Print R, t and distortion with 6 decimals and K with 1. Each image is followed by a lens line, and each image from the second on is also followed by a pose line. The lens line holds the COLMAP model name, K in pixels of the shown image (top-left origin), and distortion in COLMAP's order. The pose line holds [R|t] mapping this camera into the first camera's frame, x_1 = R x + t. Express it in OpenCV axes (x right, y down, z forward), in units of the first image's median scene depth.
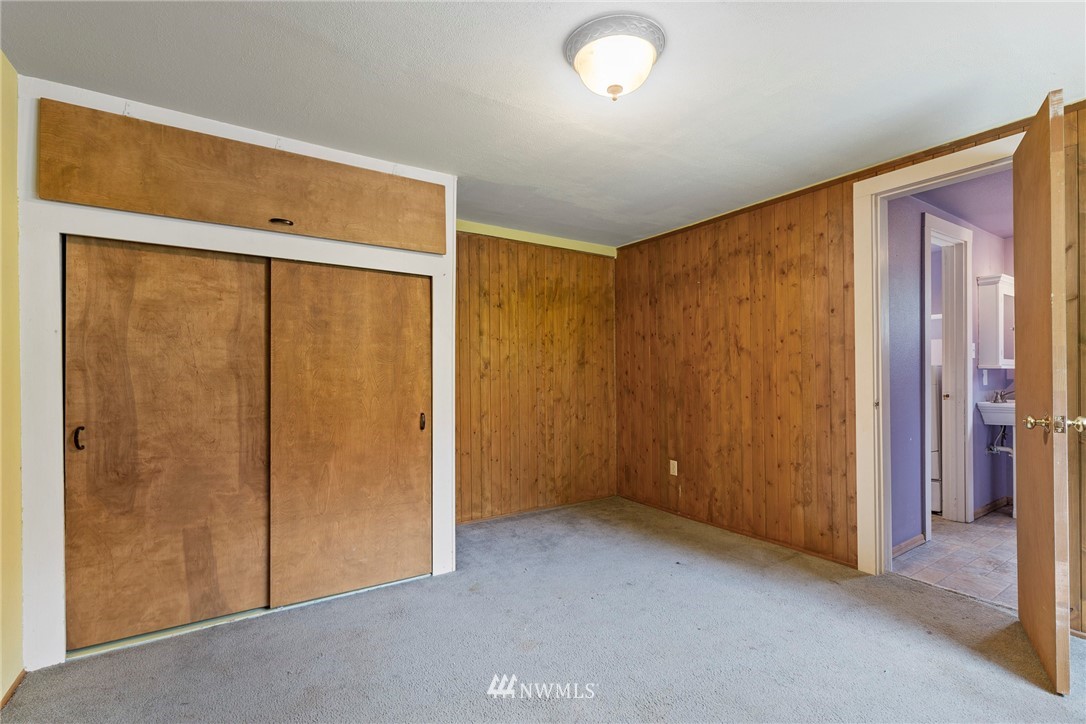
lens RADIAL K [[494.1, 0, 545.2], [0, 494.1, 366.1], [0, 0, 1]] dist [0.004292, -0.001394]
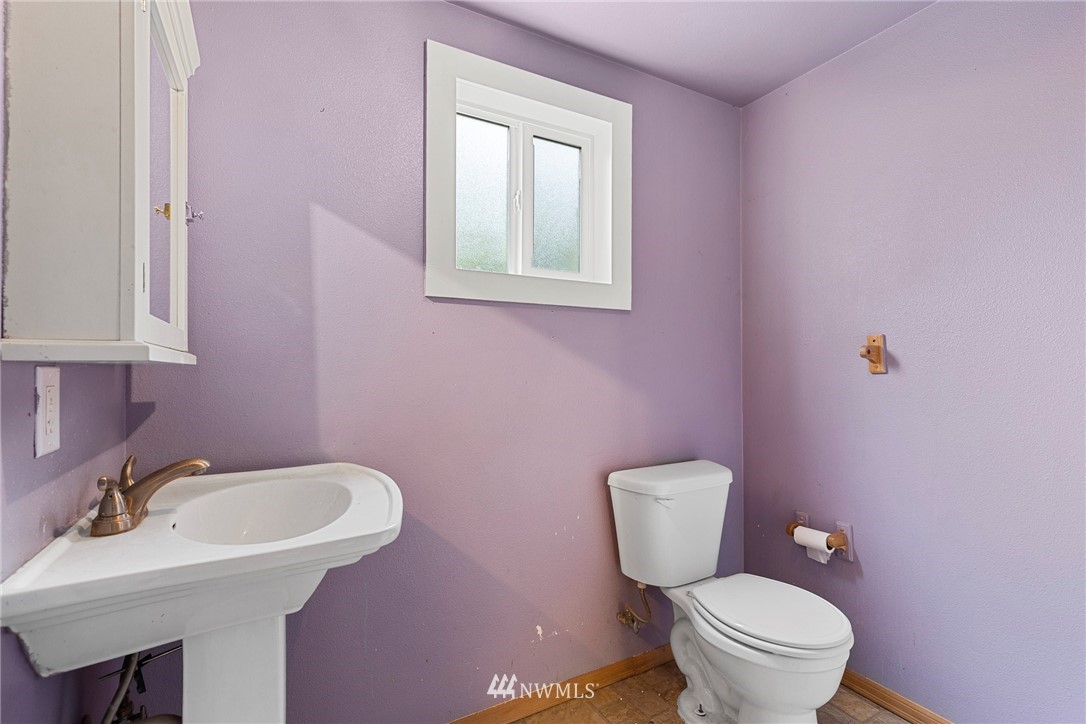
lens RADIAL K [[494.1, 0, 544.5], [0, 494.1, 364.5], [0, 0, 1]] dist [0.004292, -0.001394]
pose [[0.059933, 0.009030, 0.998162, 0.719710], [-0.007704, 0.999933, -0.008584, 0.006214], [-0.998173, -0.007176, 0.059998, 0.810076]]
